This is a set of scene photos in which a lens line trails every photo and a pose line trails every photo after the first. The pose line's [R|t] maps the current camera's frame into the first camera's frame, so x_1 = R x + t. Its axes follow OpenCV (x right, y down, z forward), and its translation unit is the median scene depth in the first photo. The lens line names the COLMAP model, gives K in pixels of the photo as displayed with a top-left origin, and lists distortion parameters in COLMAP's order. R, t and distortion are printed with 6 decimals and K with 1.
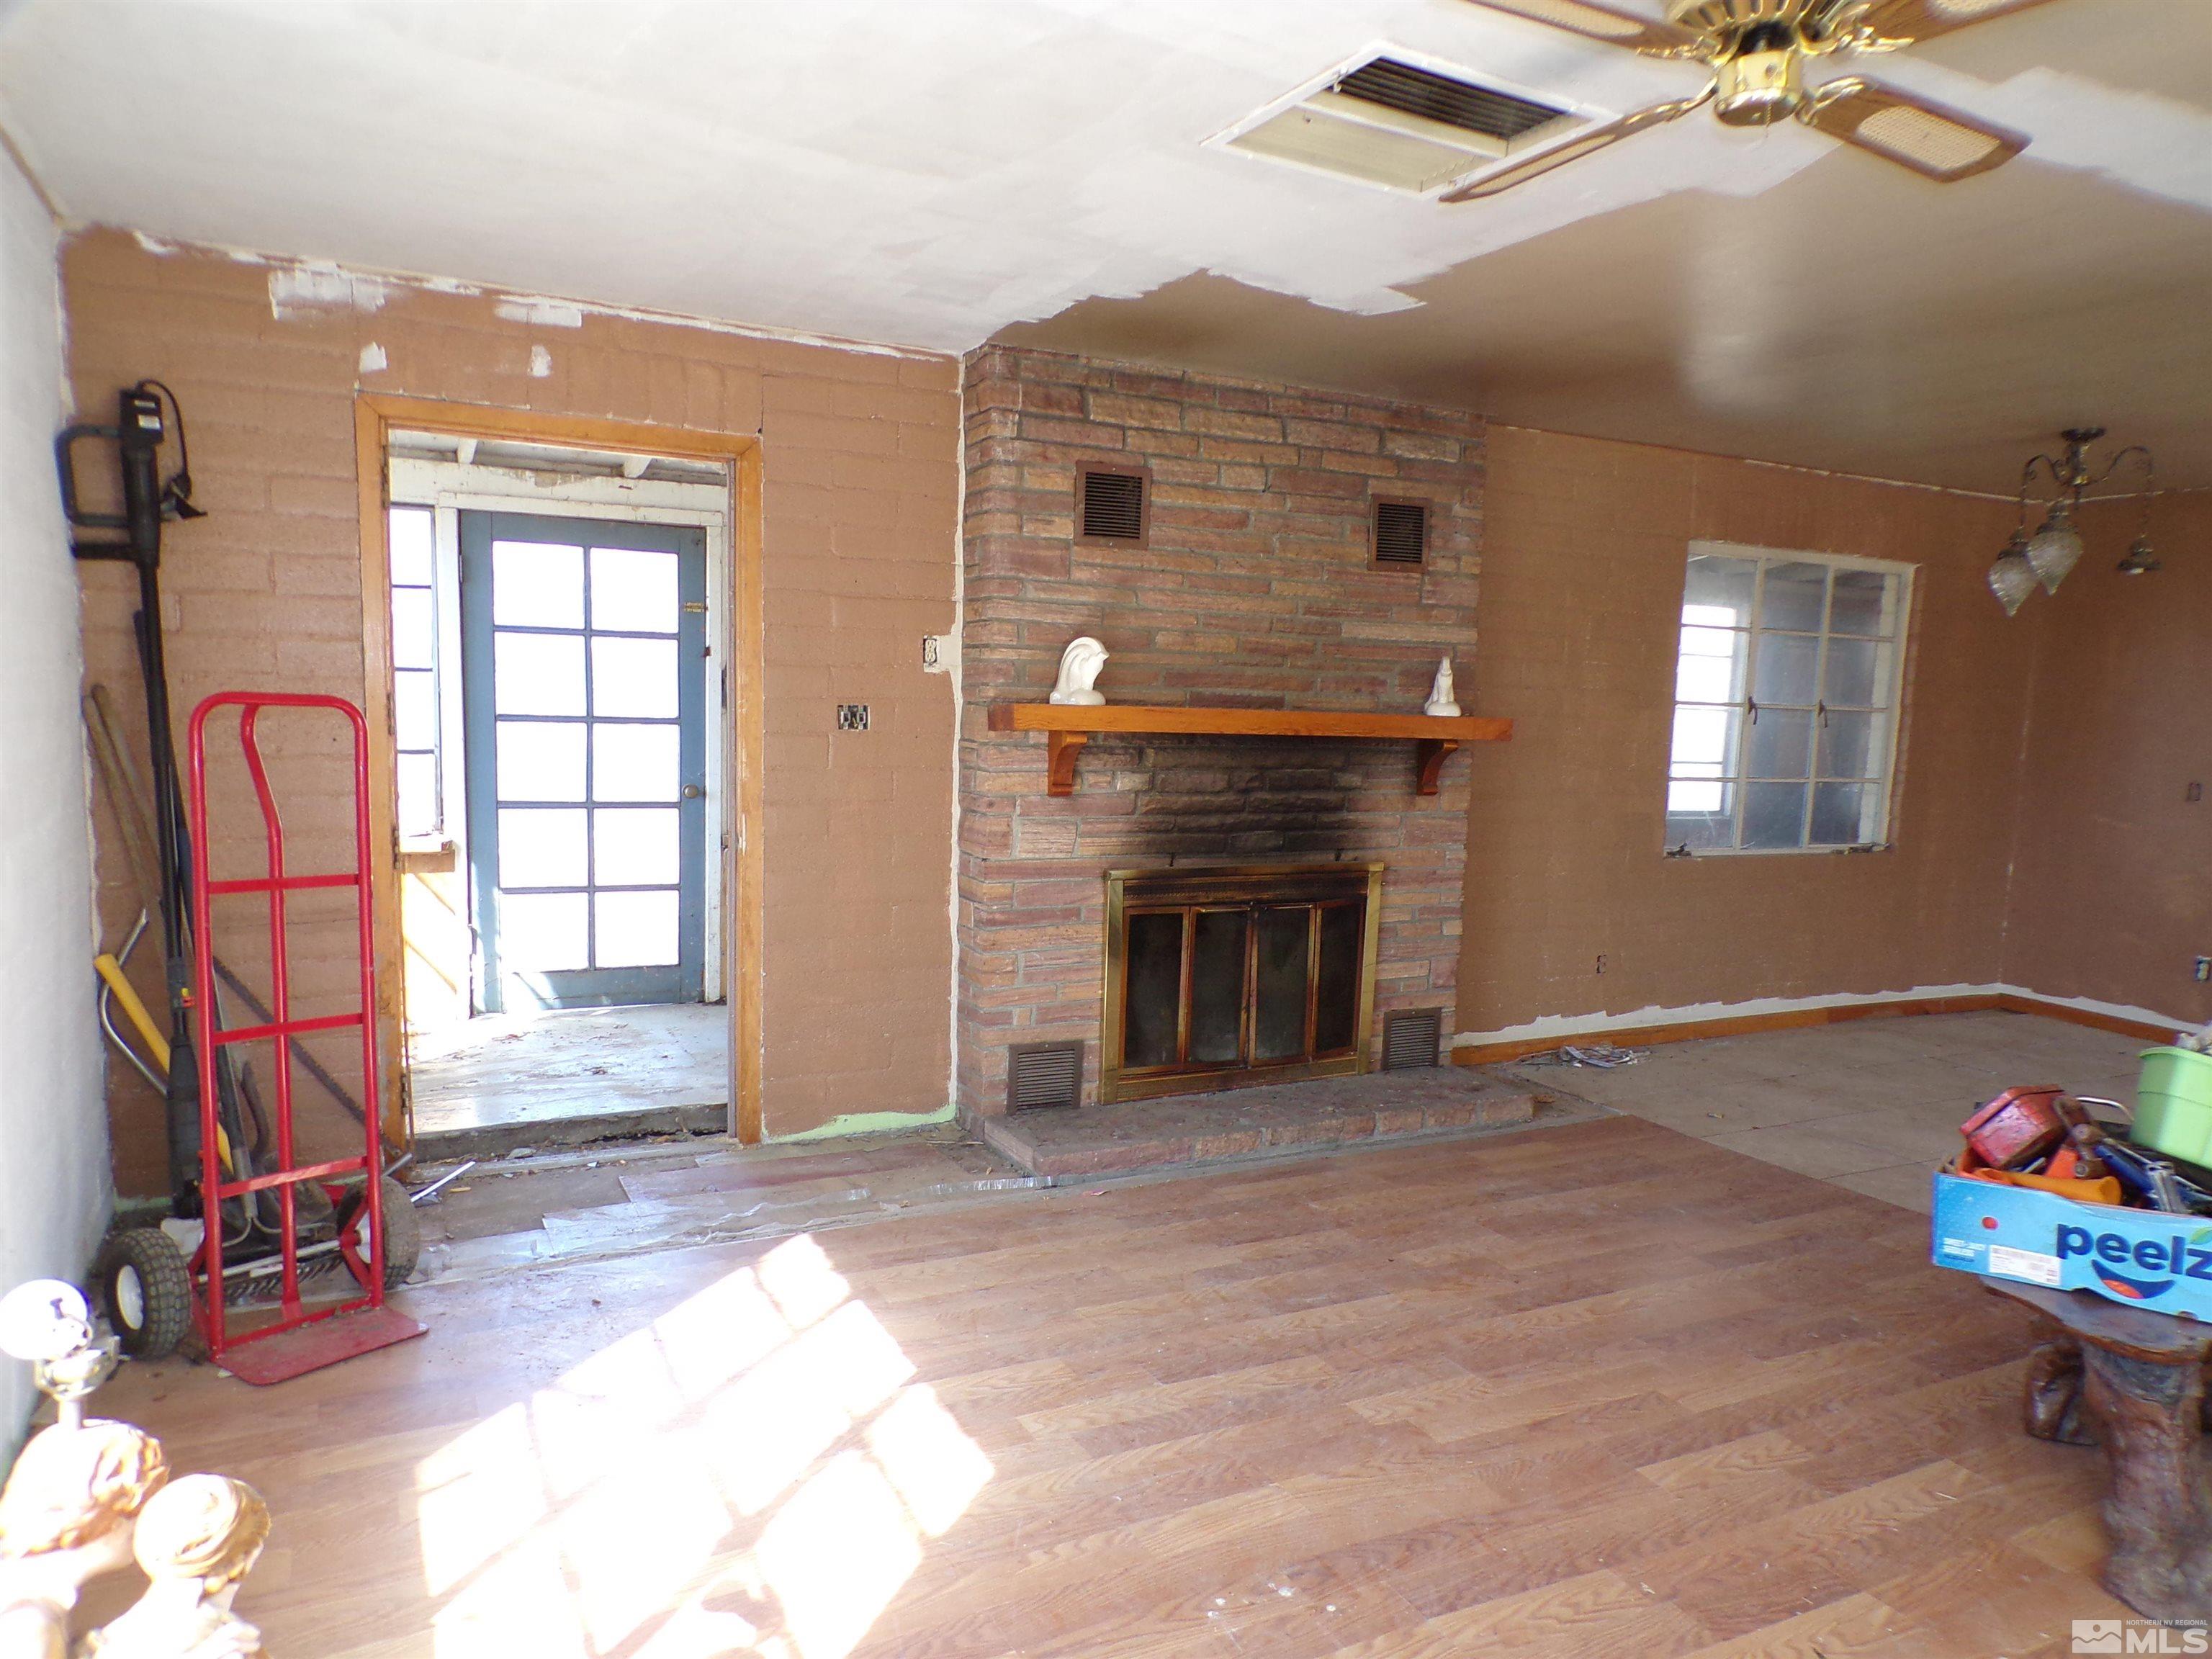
lens RADIAL K [[1507.9, 0, 1106.0], [0, 1507.9, 829.5], [0, 0, 1]] dist [0.001791, 0.001286]
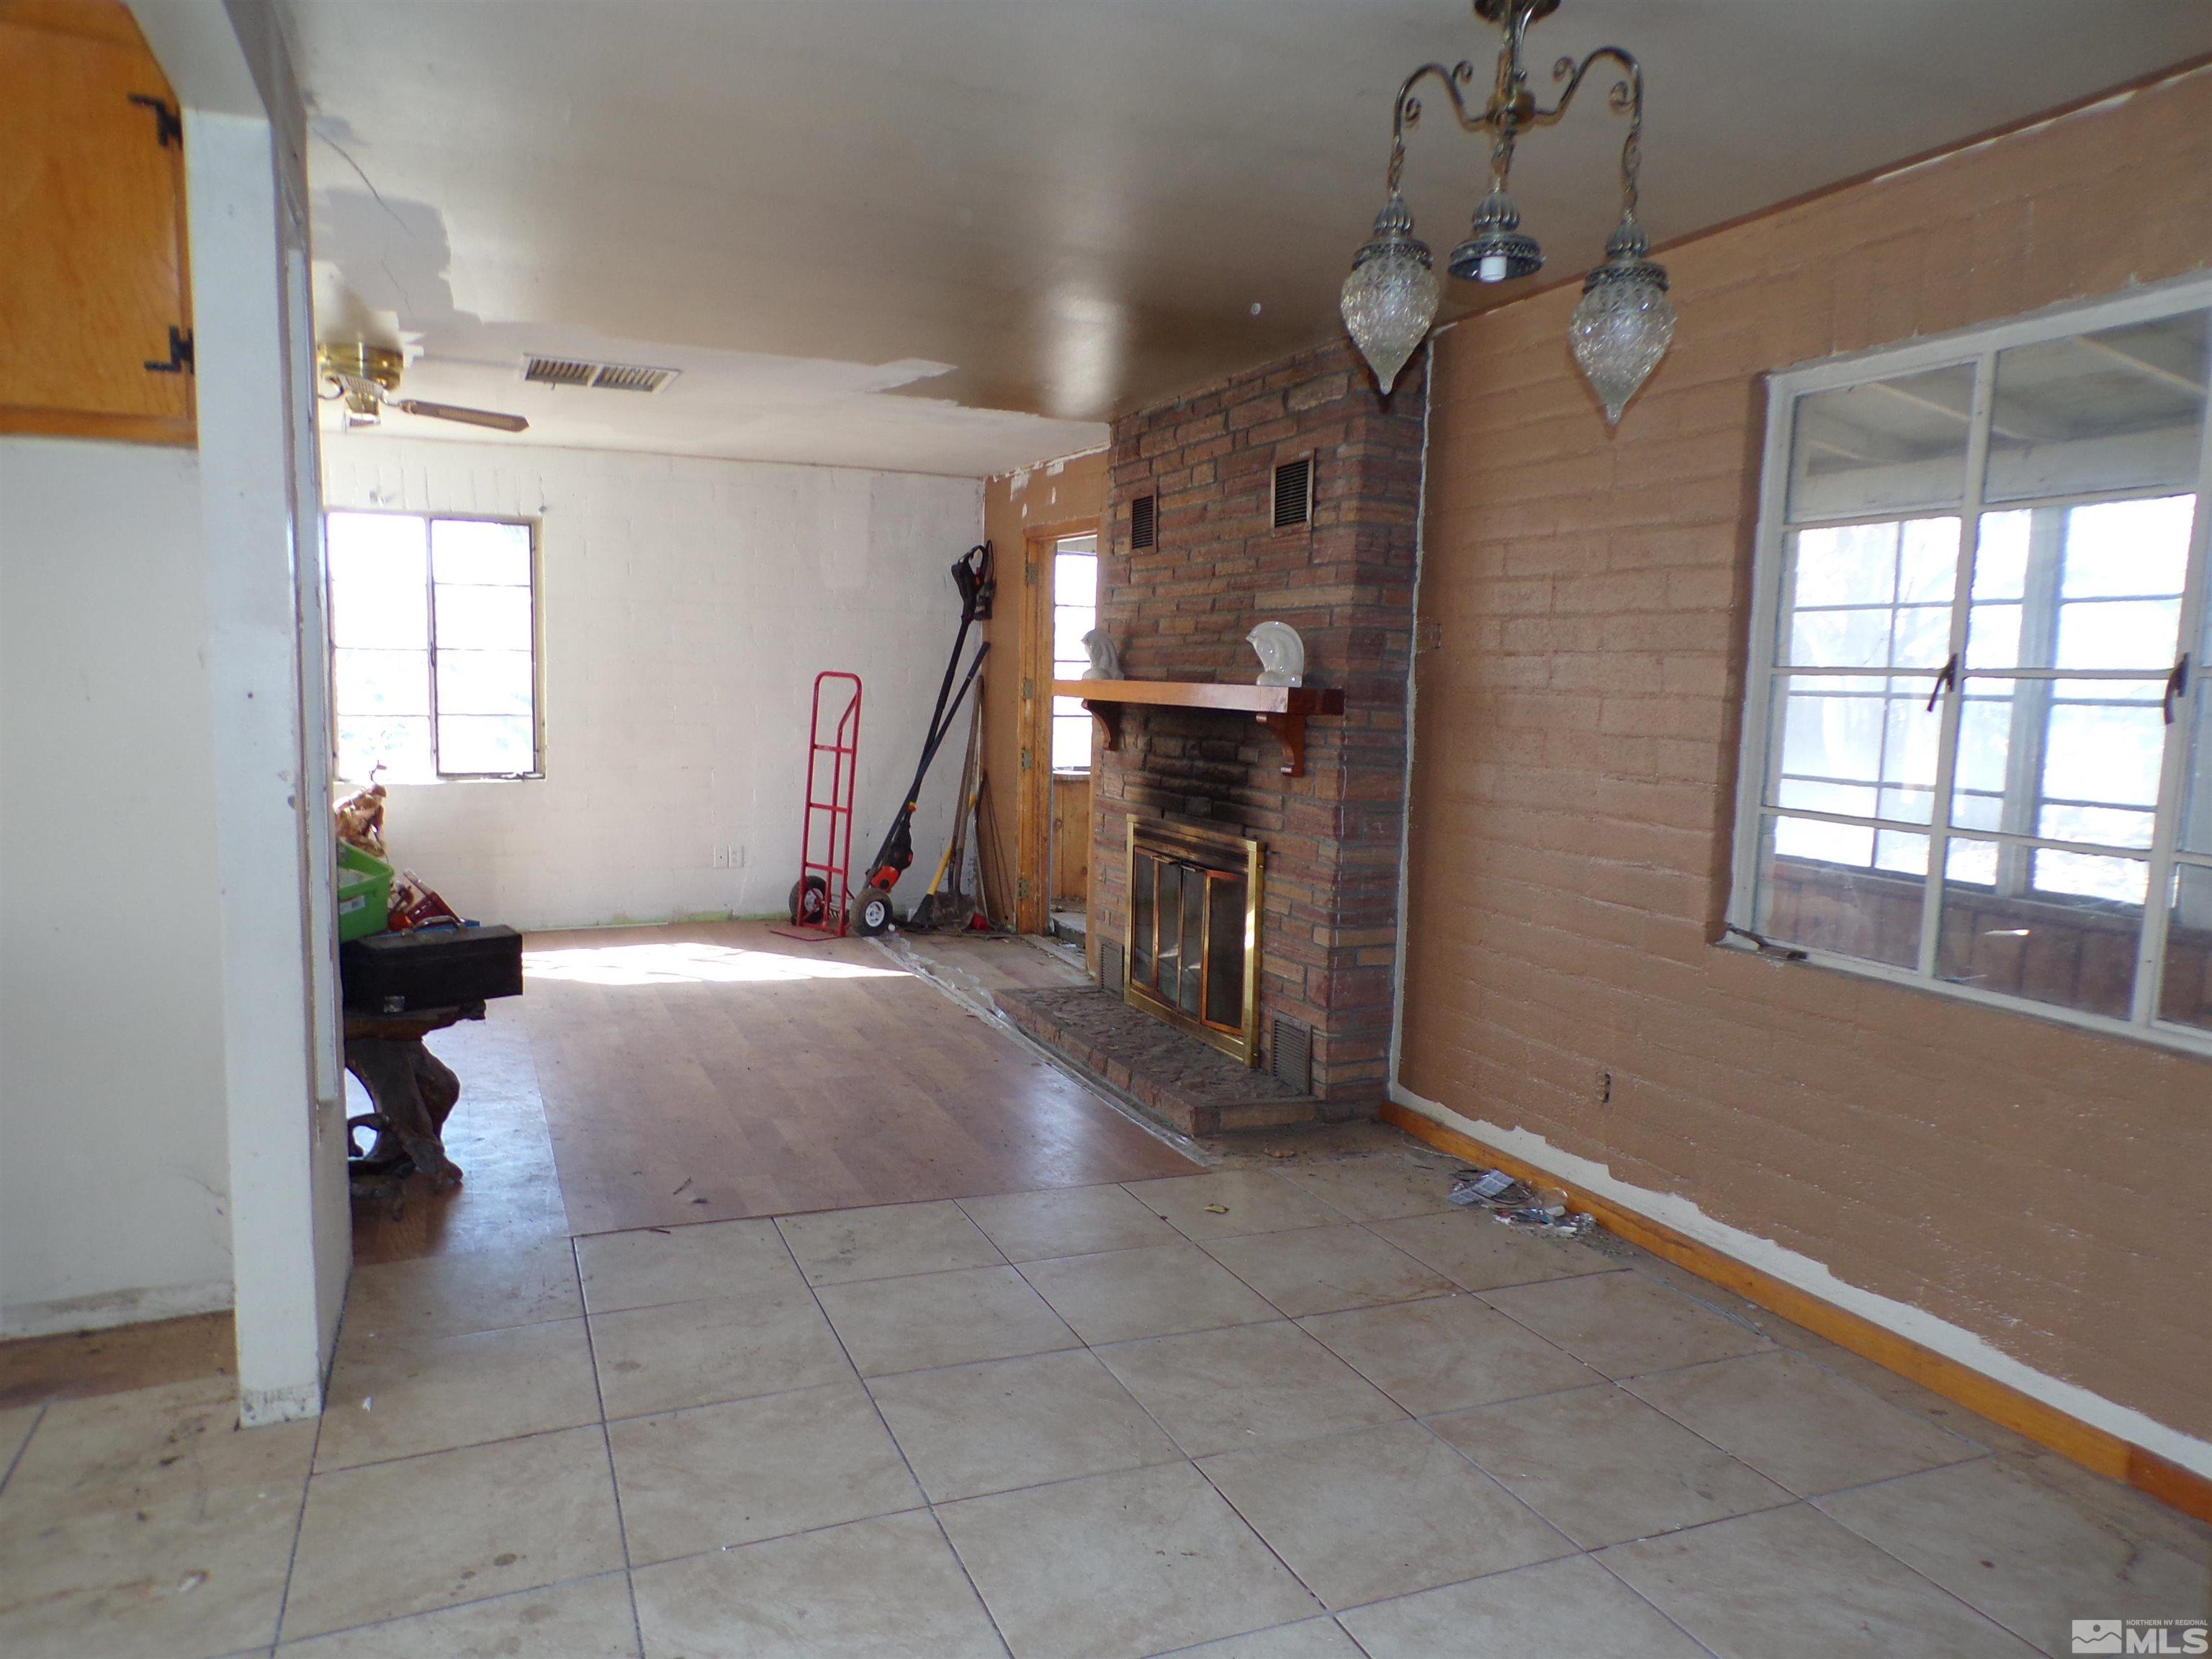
lens RADIAL K [[1508.8, 0, 1106.0], [0, 1508.8, 829.5], [0, 0, 1]] dist [0.001765, 0.005045]
pose [[-0.071262, 0.063538, -0.995432, 1.275679], [-0.125776, 0.989431, 0.072159, -0.048864], [0.989496, 0.130344, -0.062518, 1.083076]]
